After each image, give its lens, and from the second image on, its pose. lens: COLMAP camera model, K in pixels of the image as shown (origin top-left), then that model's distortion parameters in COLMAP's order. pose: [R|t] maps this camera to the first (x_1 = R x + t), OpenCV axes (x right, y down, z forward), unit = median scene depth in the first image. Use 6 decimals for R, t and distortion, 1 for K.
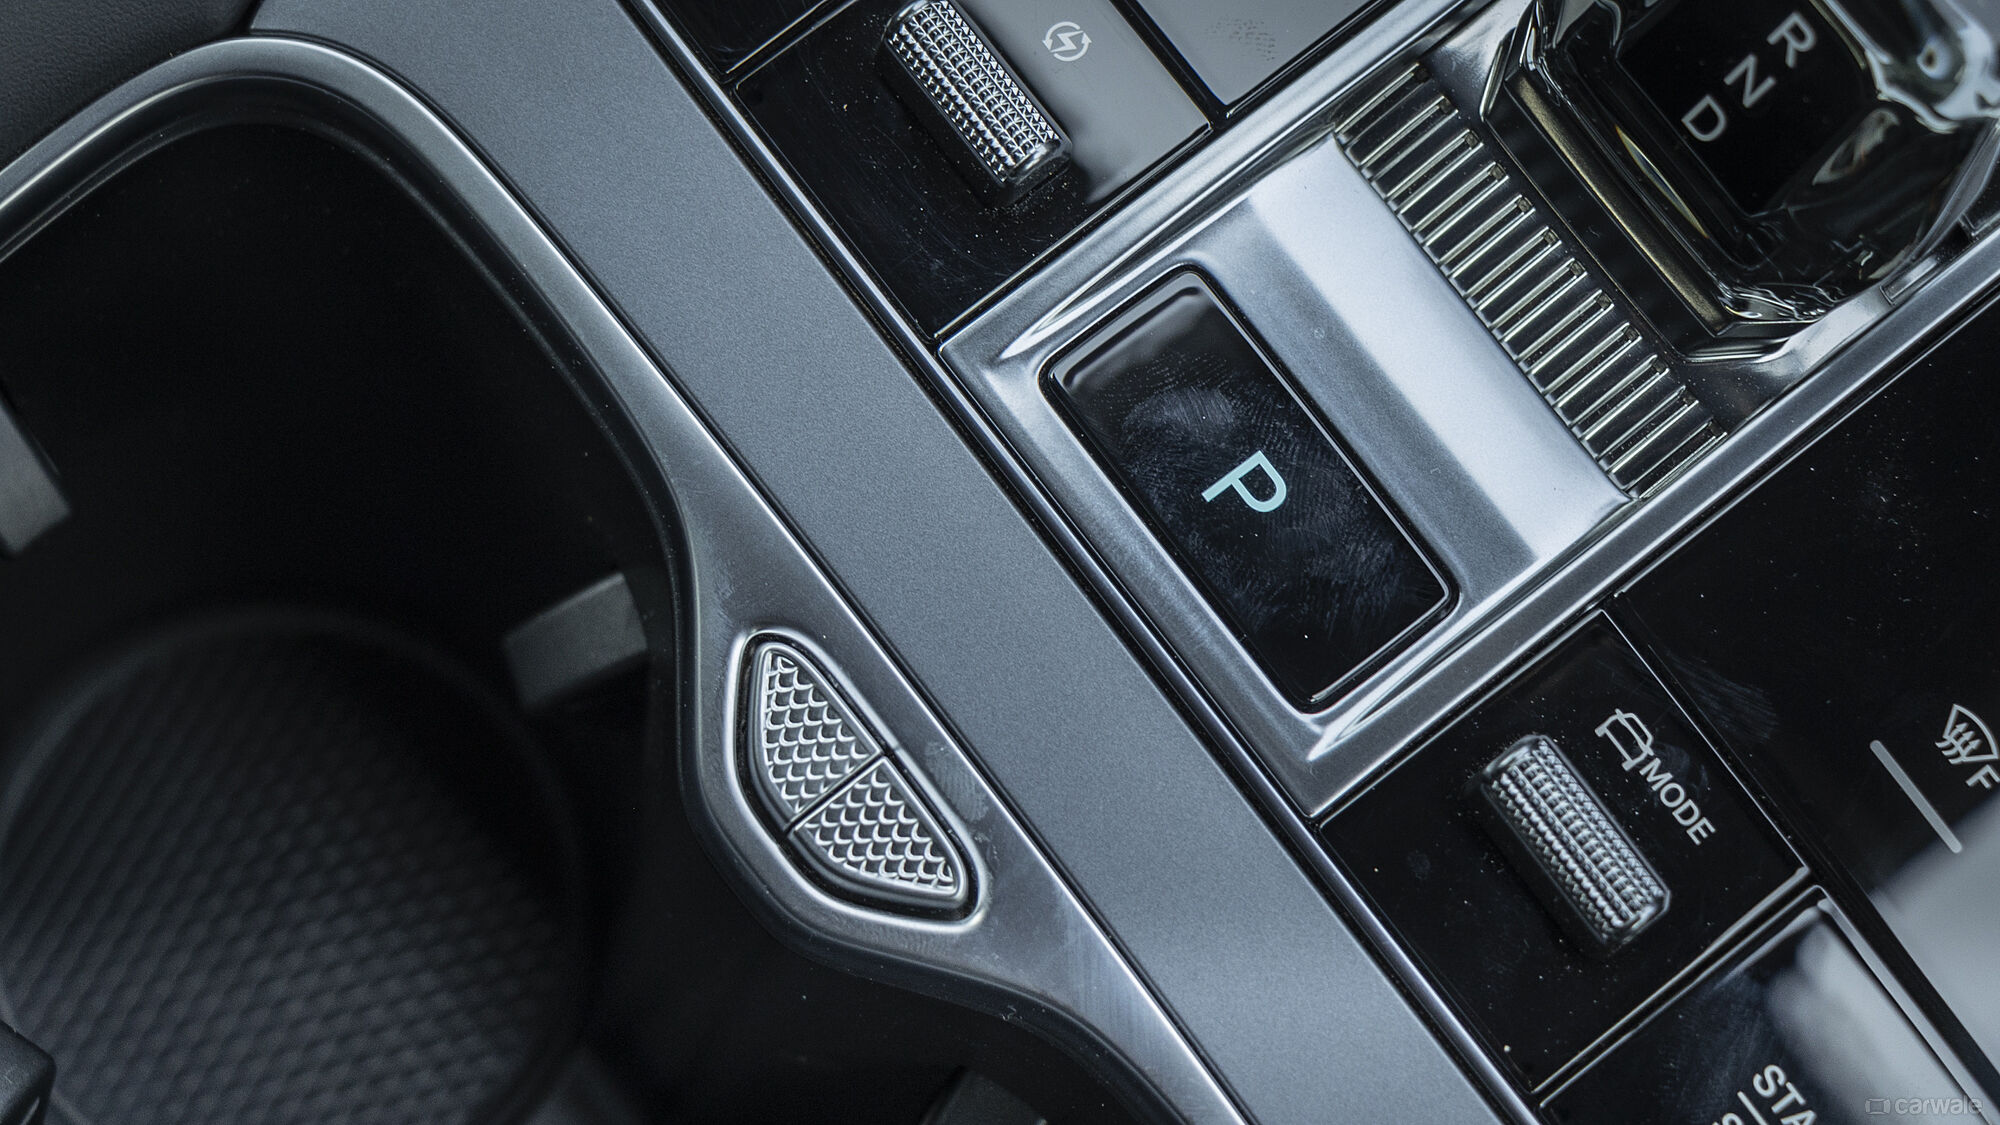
lens RADIAL K [[4319.6, 0, 1000.0], [0, 4319.6, 562.5], [0, 0, 1]] dist [-0.060141, 0.369911]
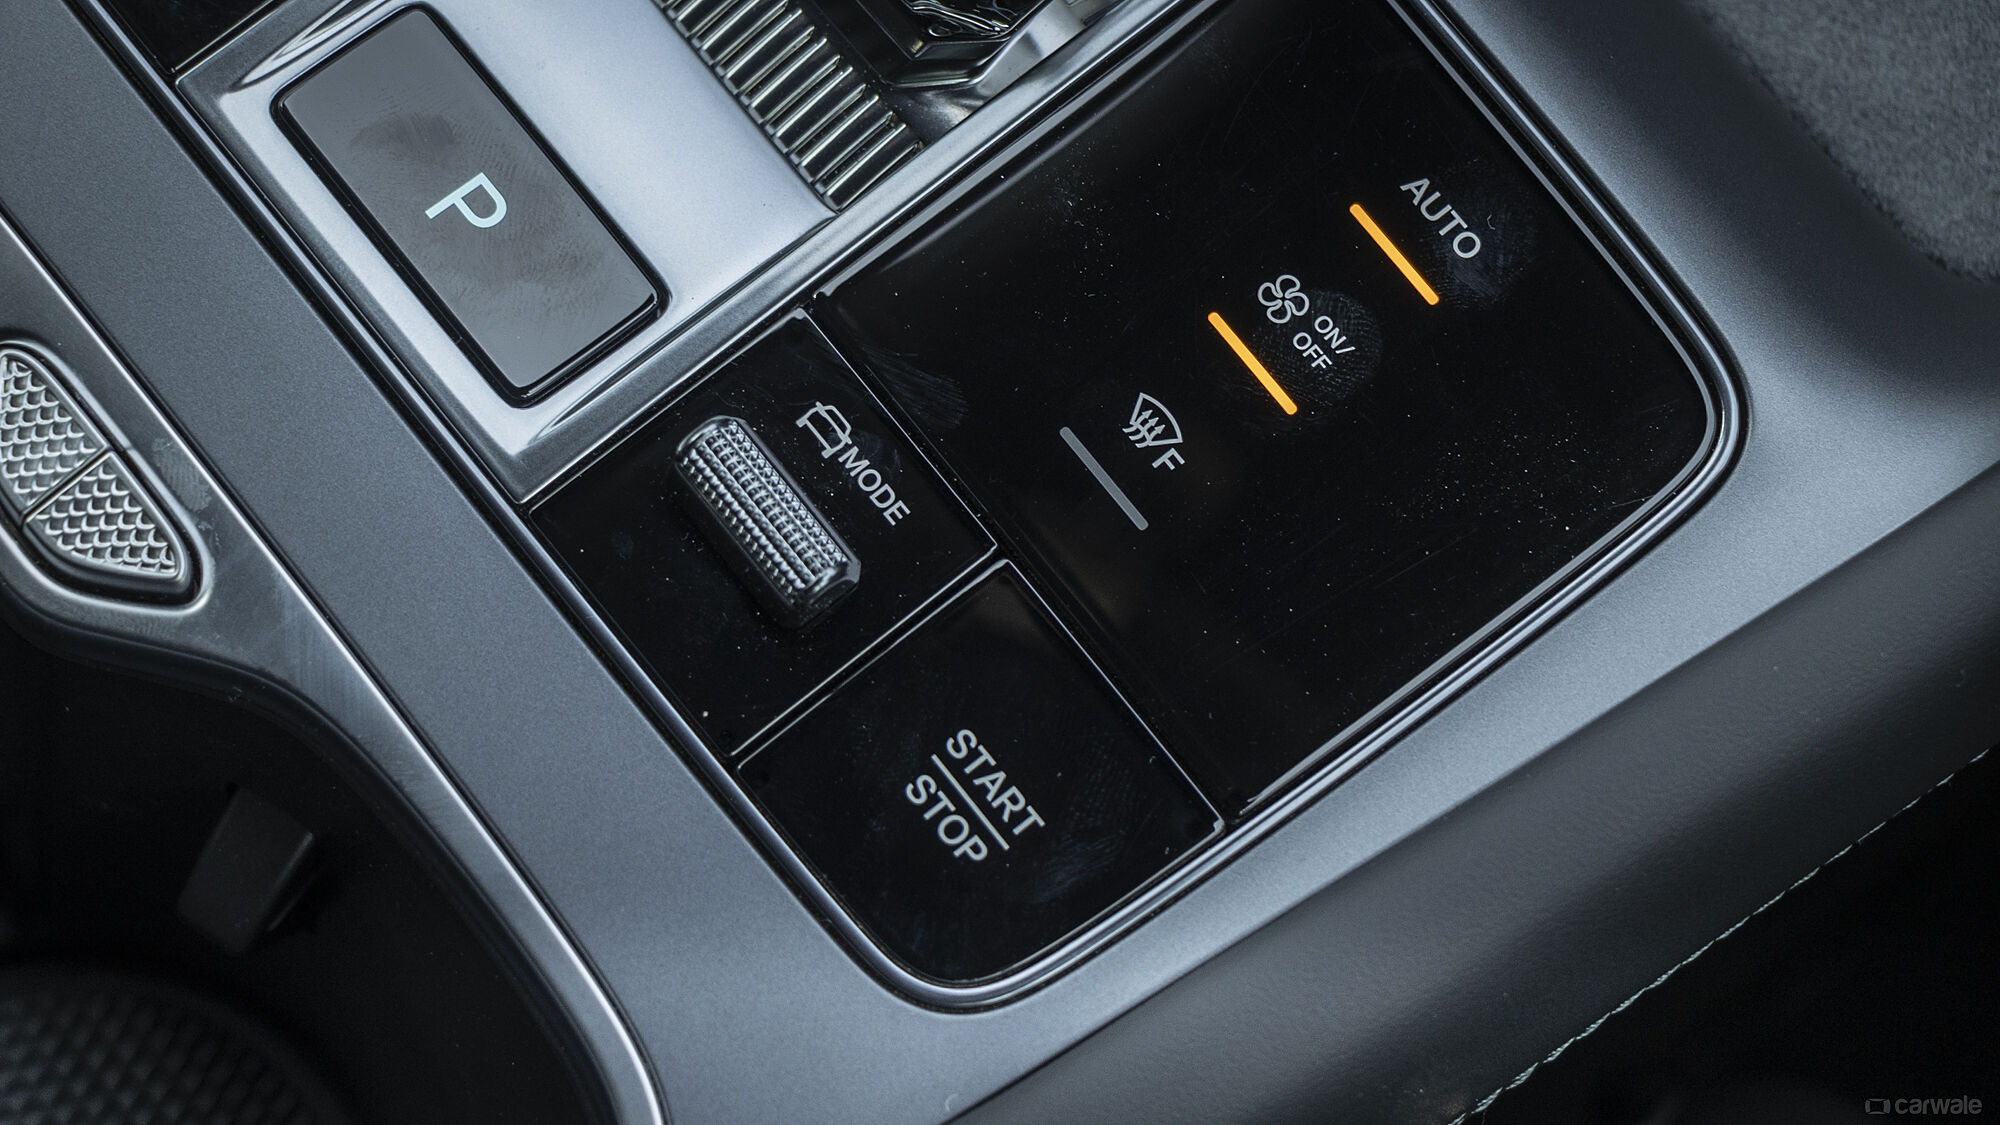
lens RADIAL K [[4319.6, 0, 1000.0], [0, 4319.6, 562.5], [0, 0, 1]] dist [-0.060141, 0.369911]
pose [[0.999683, -0.022299, 0.011709, 0.177210], [0.023153, 0.996625, -0.078751, 0.159892], [-0.009913, 0.078997, 0.996826, -0.051357]]
